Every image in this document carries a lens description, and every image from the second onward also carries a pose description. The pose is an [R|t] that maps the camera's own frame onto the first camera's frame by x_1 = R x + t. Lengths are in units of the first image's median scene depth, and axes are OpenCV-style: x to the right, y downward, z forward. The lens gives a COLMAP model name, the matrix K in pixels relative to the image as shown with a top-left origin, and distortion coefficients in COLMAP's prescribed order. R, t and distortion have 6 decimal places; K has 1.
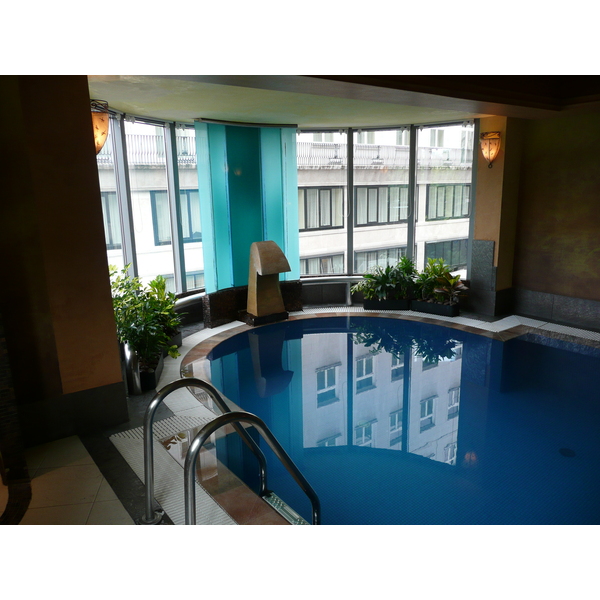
lens RADIAL K [[525.6, 0, 314.8], [0, 525.6, 300.1], [0, 0, 1]] dist [0.009038, 0.009168]
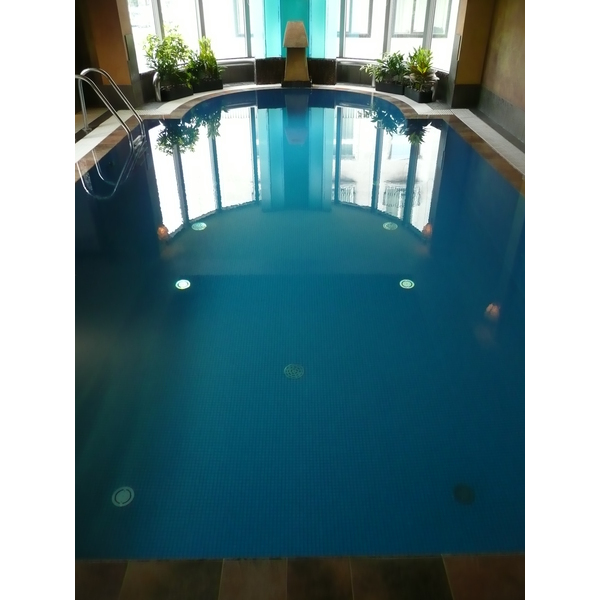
lens RADIAL K [[525.6, 0, 314.8], [0, 525.6, 300.1], [0, 0, 1]] dist [0.009038, 0.009168]
pose [[0.817104, 0.320792, -0.478991, 0.784396], [-0.146208, 0.919026, 0.366080, 0.040720], [0.557641, -0.229093, 0.797842, -0.193484]]
